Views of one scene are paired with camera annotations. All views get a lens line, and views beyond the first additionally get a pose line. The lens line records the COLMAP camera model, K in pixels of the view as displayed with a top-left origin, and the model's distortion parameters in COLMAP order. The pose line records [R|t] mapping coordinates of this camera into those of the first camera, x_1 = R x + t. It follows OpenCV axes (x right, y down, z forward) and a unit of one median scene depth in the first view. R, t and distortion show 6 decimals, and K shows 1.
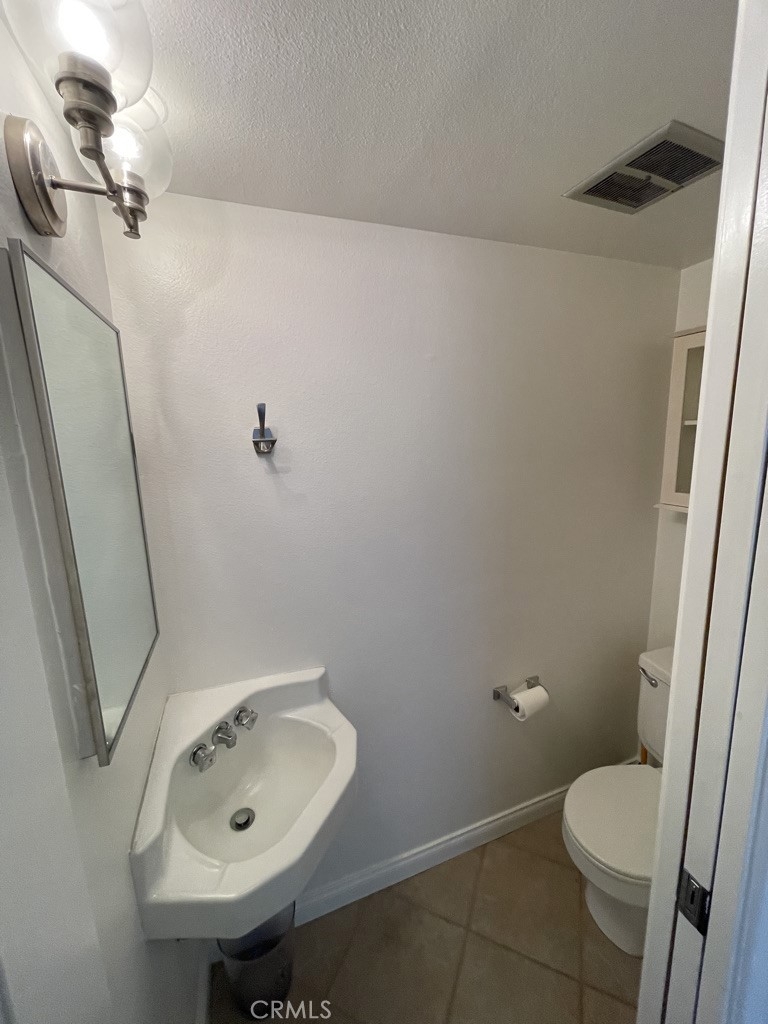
lens RADIAL K [[409.9, 0, 384.0], [0, 409.9, 512.0], [0, 0, 1]] dist [0.003447, 0.000496]
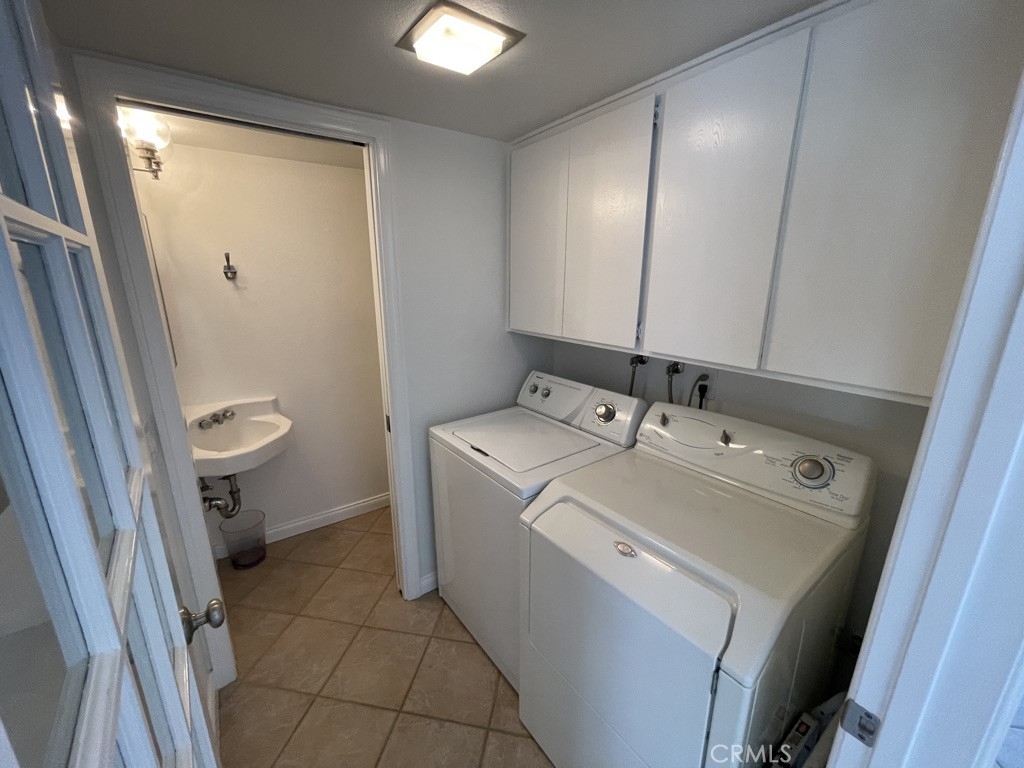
lens RADIAL K [[411.5, 0, 506.4], [0, 411.5, 384.7], [0, 0, 1]] dist [-0.002770, 0.000295]
pose [[0.968418, -0.030141, 0.247505, 0.468902], [0.010535, 0.996726, 0.080160, 0.213538], [-0.249111, -0.075021, 0.965565, -1.224360]]
